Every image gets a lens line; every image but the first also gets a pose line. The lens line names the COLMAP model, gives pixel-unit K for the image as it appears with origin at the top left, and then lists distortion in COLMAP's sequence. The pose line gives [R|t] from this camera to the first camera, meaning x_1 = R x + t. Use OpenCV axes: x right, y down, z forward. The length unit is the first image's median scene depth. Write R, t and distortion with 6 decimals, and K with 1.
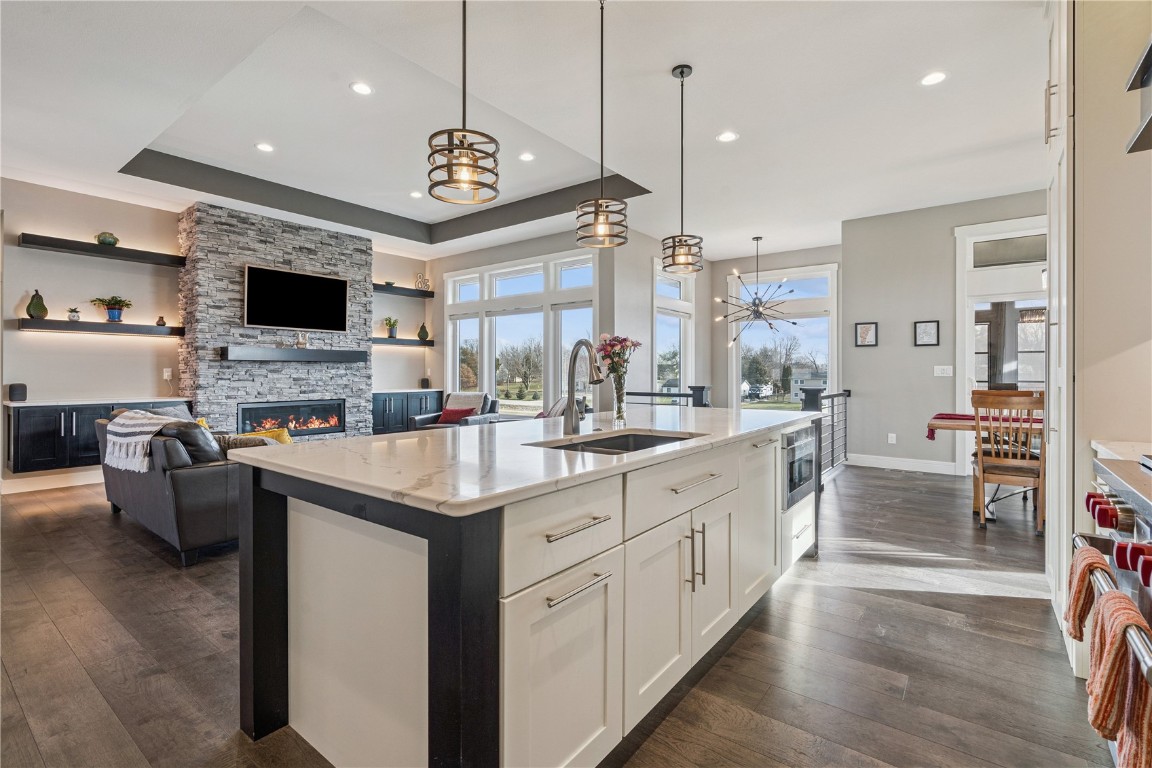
lens RADIAL K [[525.8, 0, 571.3], [0, 525.8, 370.8], [0, 0, 1]] dist [-0.001248, 0.001852]
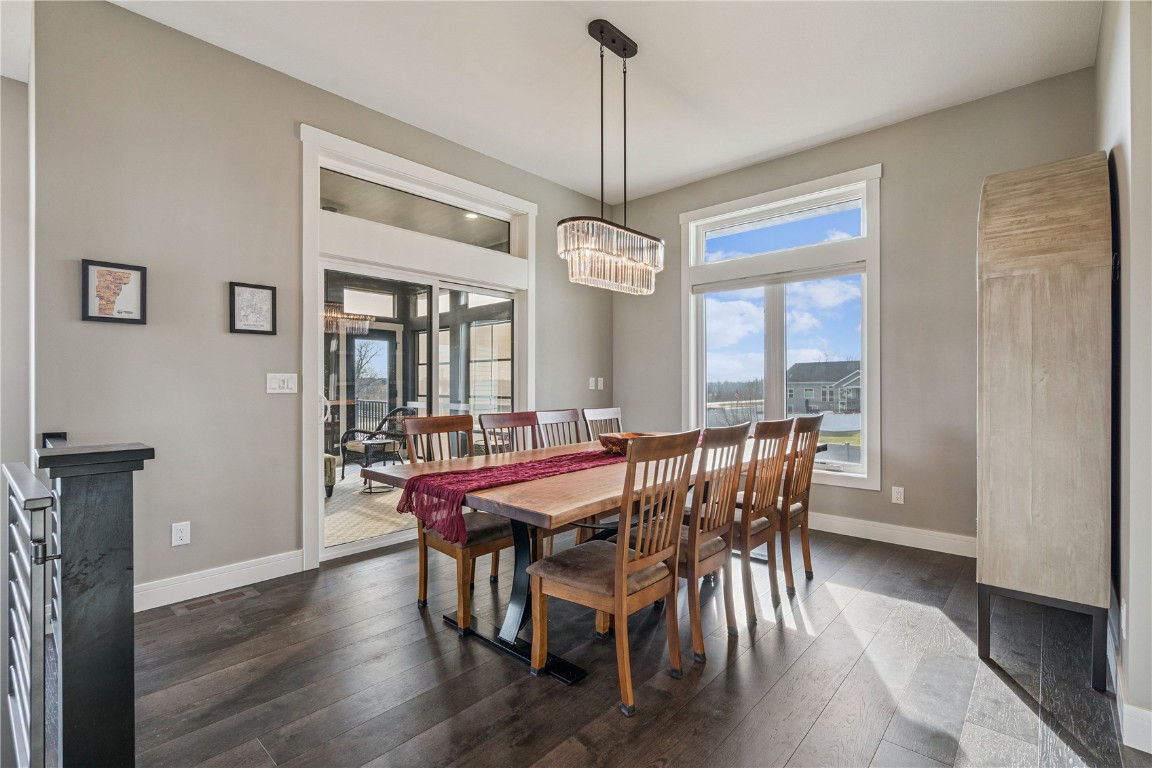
lens RADIAL K [[525.8, 0, 578.5], [0, 525.8, 388.0], [0, 0, 1]] dist [-0.001248, 0.001852]
pose [[0.080758, -0.006012, 0.996716, 0.186948], [0.000541, 0.999982, 0.005988, 0.001938], [-0.996734, 0.000056, 0.080760, 0.615227]]
